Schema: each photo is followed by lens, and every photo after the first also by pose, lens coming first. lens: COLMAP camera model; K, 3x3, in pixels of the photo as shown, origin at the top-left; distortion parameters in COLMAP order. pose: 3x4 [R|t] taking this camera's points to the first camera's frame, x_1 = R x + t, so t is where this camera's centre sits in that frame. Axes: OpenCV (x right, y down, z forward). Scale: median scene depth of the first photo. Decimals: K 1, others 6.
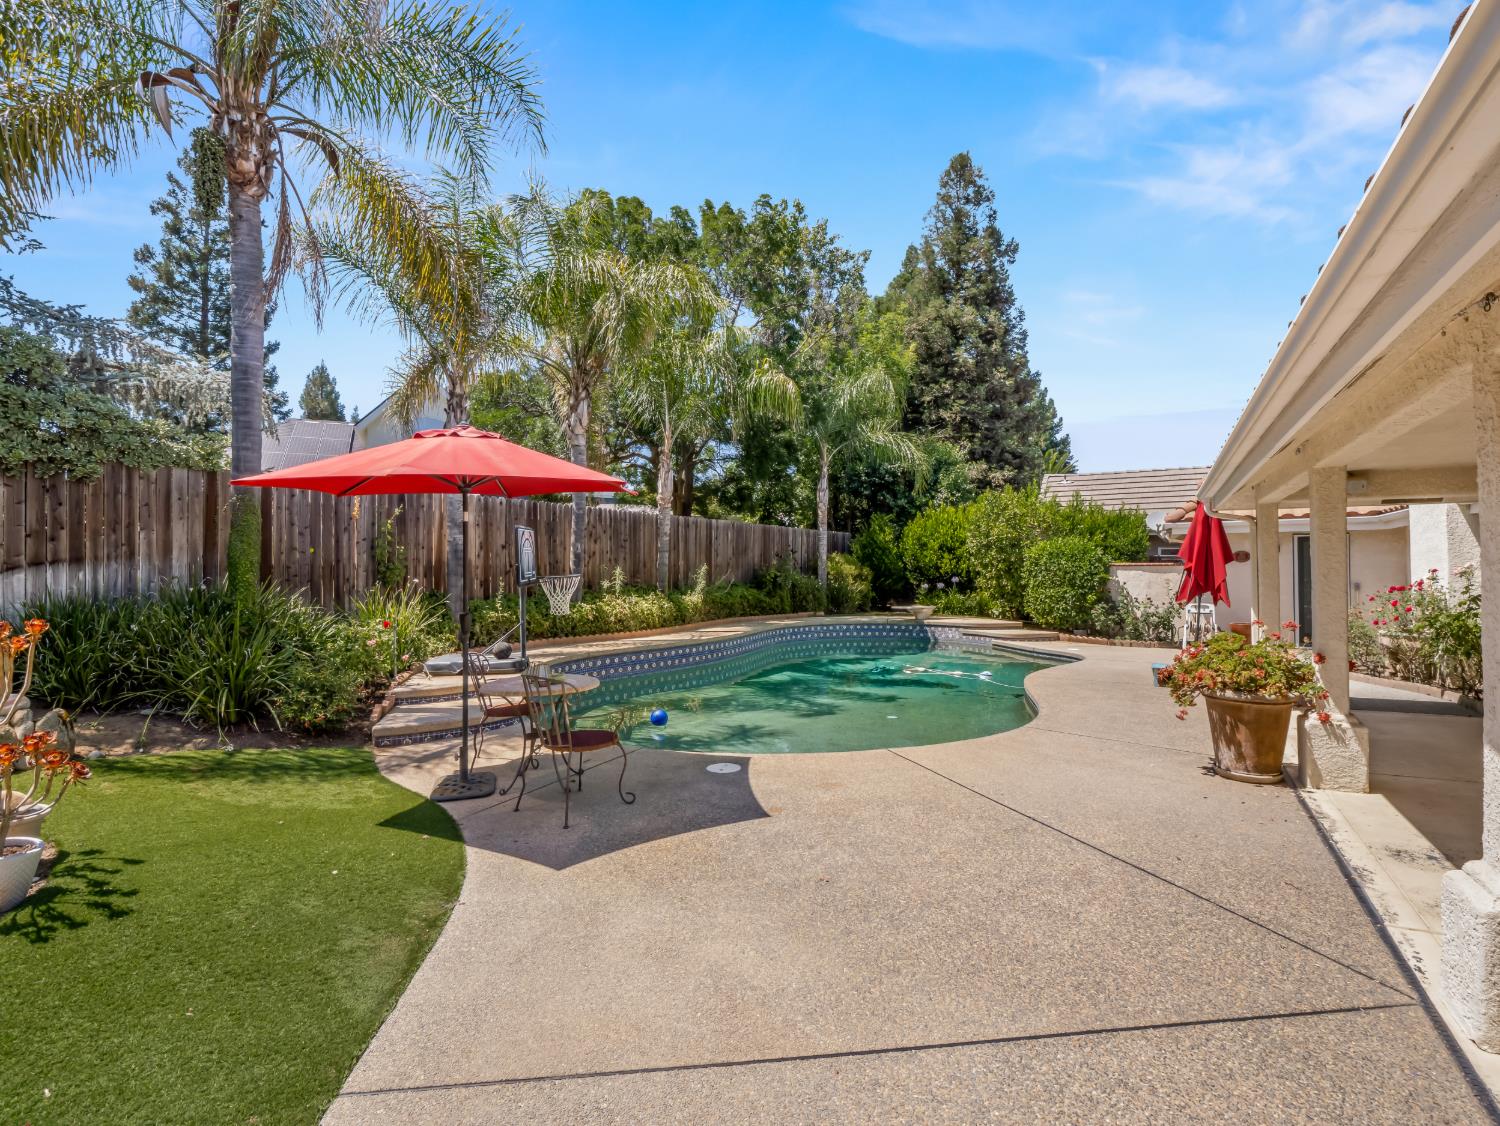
lens RADIAL K [[728.2, 0, 750.0], [0, 728.2, 563.0], [0, 0, 1]] dist [-0.000166, -0.000788]
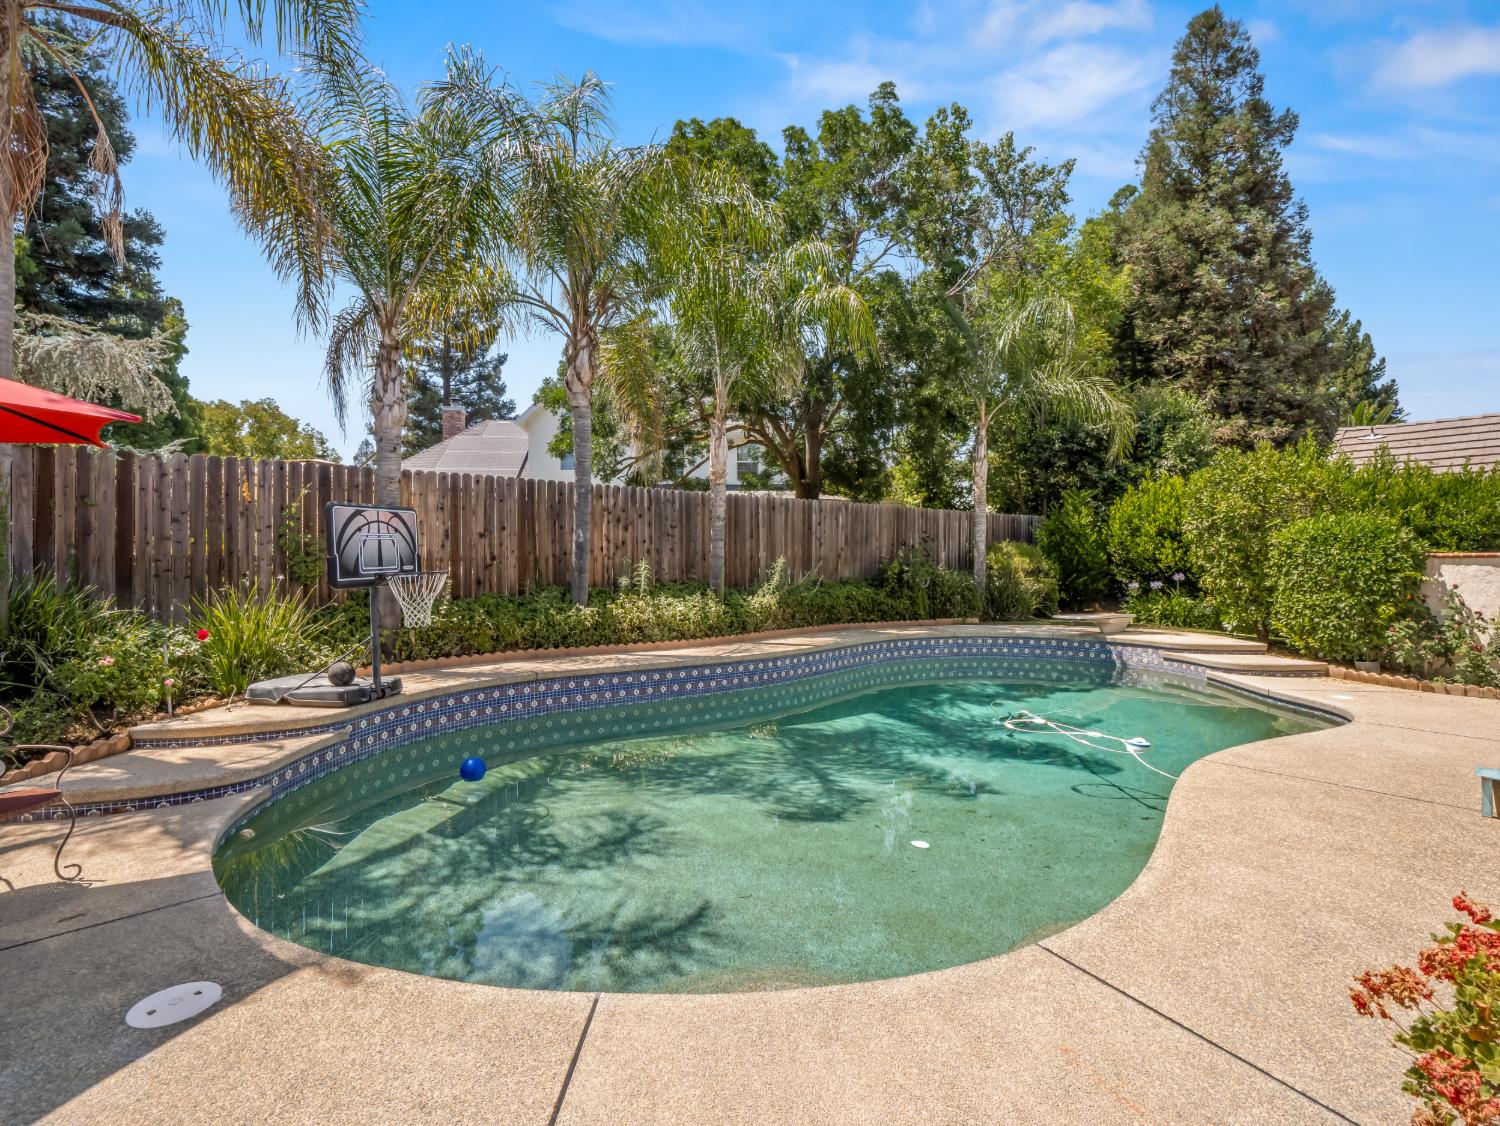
lens RADIAL K [[726.5, 0, 747.6], [0, 726.5, 558.5], [0, 0, 1]] dist [-0.002525, -0.010732]
pose [[0.943429, -0.000722, -0.331574, 0.137661], [0.002159, 0.999990, 0.003966, 0.001007], [0.331568, -0.004458, 0.943421, 0.215457]]
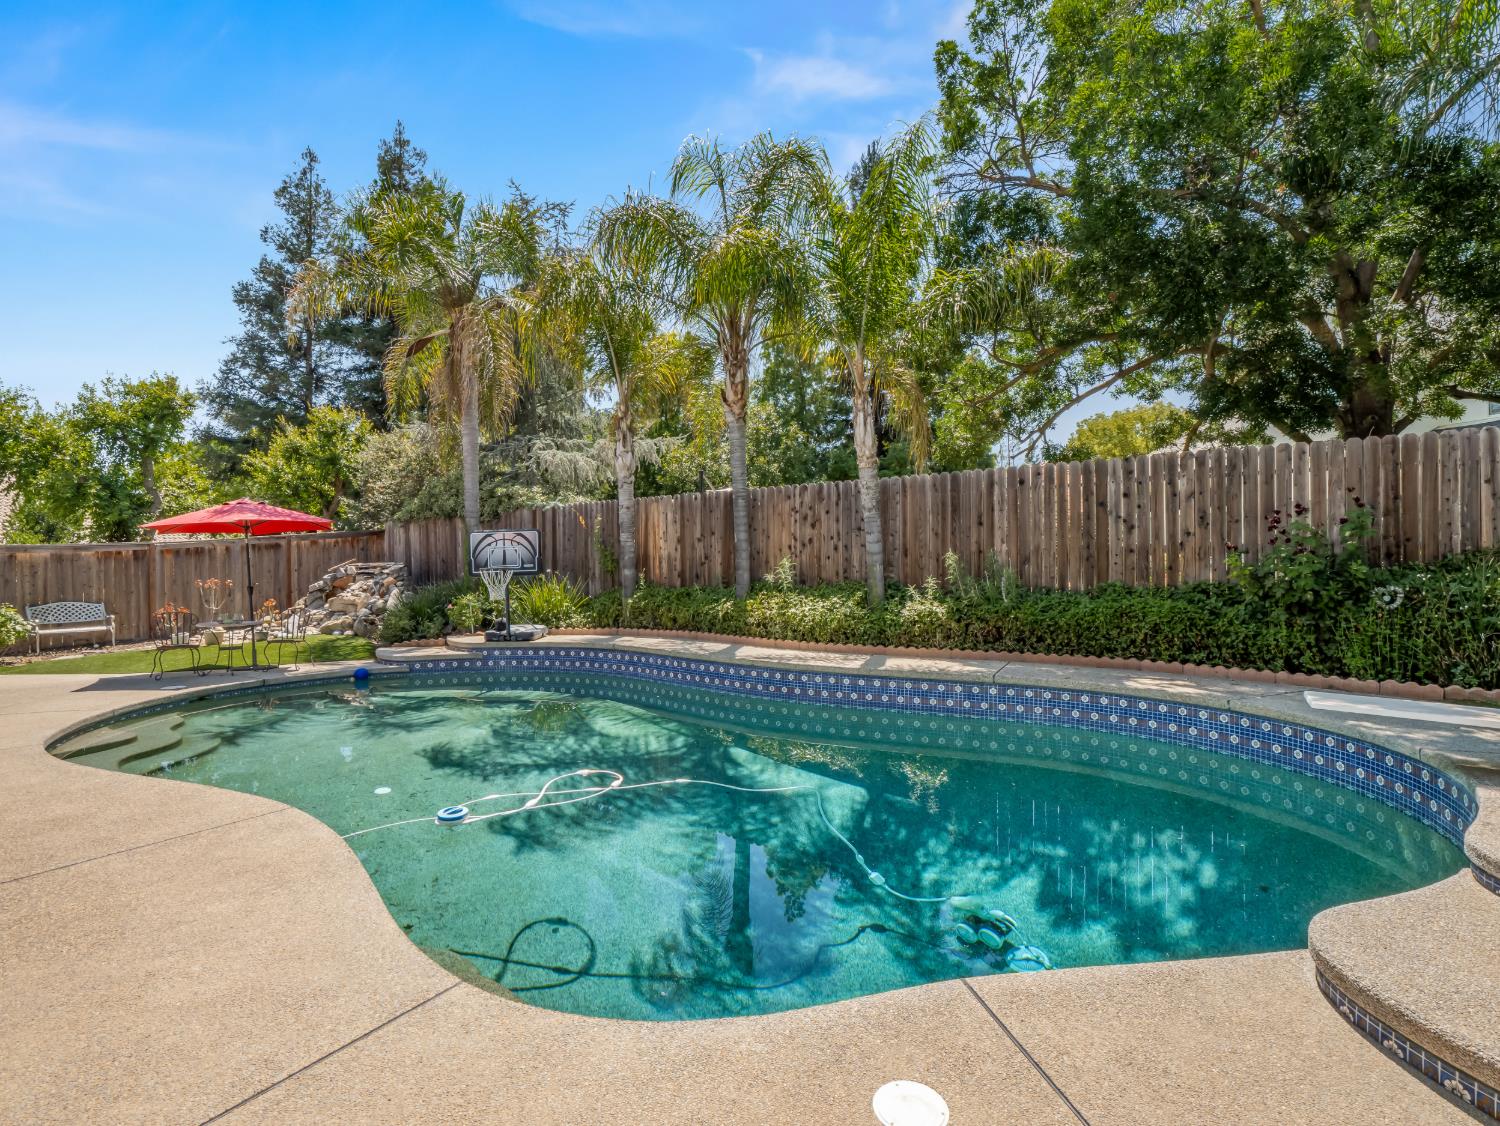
lens RADIAL K [[722.6, 0, 745.7], [0, 722.6, 550.3], [0, 0, 1]] dist [-0.016507, -0.000933]
pose [[-0.089951, -0.012366, -0.995869, 0.449211], [0.019624, 0.999707, -0.014186, 0.006030], [0.995753, -0.020819, -0.089682, 0.753324]]
